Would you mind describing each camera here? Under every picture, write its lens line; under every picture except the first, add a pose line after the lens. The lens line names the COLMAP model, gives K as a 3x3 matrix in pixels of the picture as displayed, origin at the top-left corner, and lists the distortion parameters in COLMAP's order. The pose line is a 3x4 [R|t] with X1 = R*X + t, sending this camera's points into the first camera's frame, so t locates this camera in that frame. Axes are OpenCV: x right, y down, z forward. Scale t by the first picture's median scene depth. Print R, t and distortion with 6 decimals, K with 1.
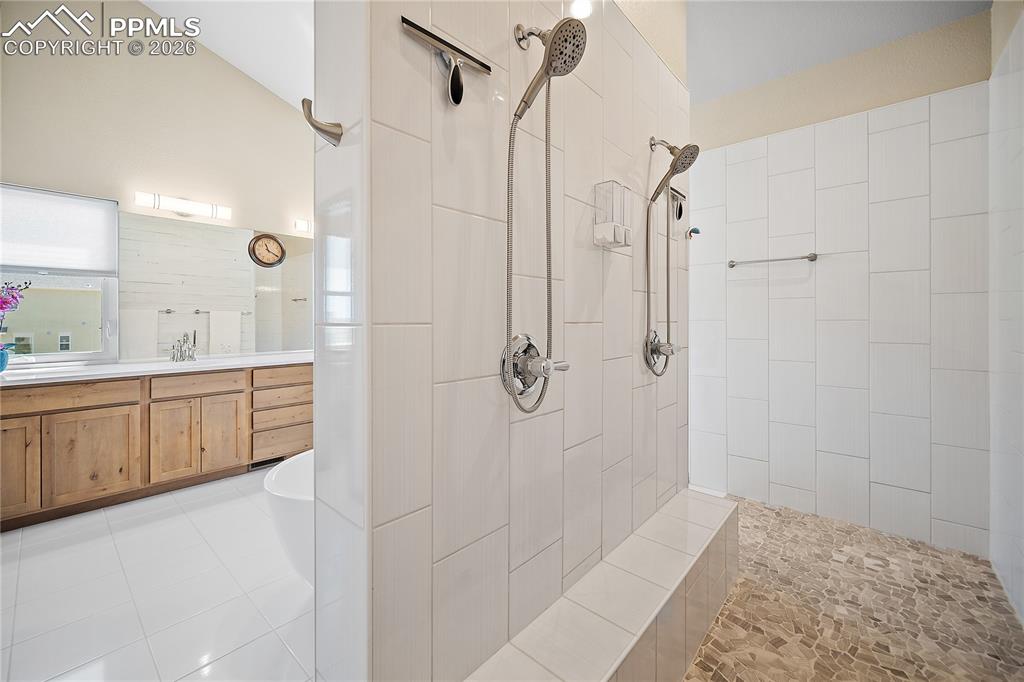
lens RADIAL K [[414.2, 0, 514.0], [0, 414.2, 322.8], [0, 0, 1]] dist [-0.002417, -0.000184]
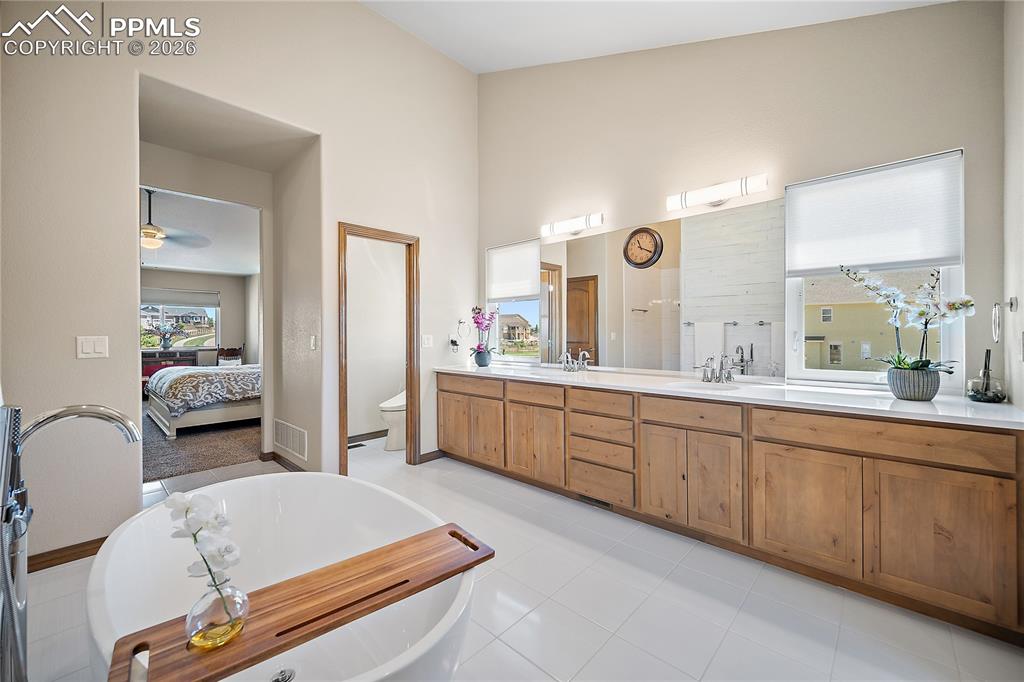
lens RADIAL K [[403.3, 0, 512.0], [0, 403.3, 341.0], [0, 0, 1]] dist [-0.000470, -0.000029]
pose [[-0.012573, 0.023536, -0.999644, 0.252124], [-0.004922, 0.999709, 0.023599, -0.009667], [0.999909, 0.005217, -0.012453, 0.910713]]
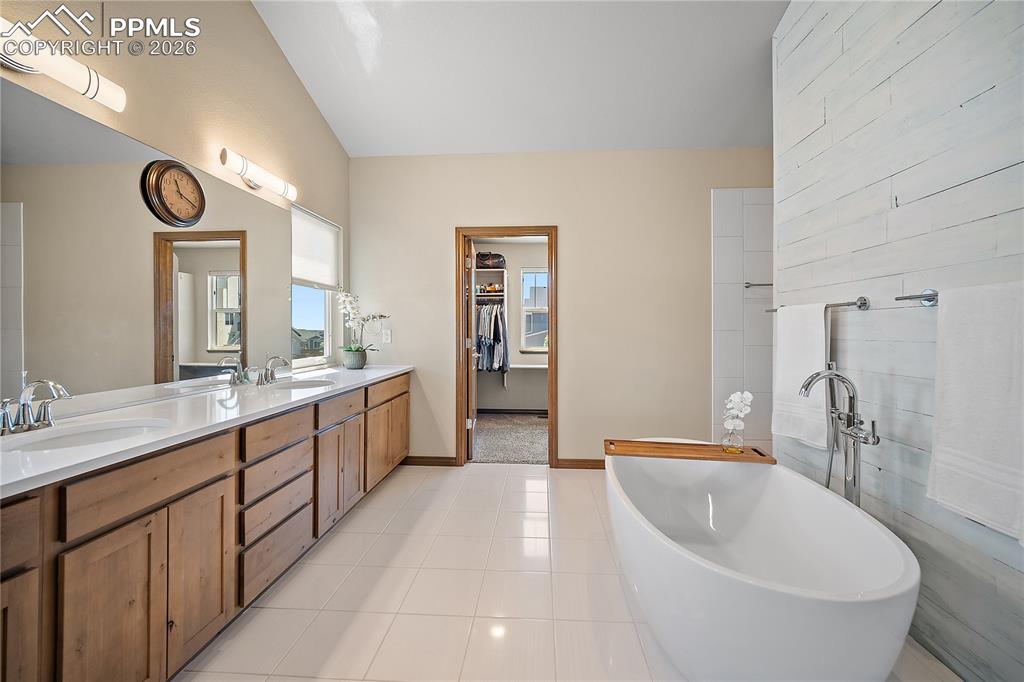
lens RADIAL K [[414.2, 0, 514.0], [0, 414.2, 322.8], [0, 0, 1]] dist [-0.002417, -0.000184]
pose [[0.779120, 0.008609, 0.626815, -0.711736], [-0.002063, 0.999935, -0.011169, -0.010362], [-0.626871, 0.007409, 0.779088, 0.405434]]
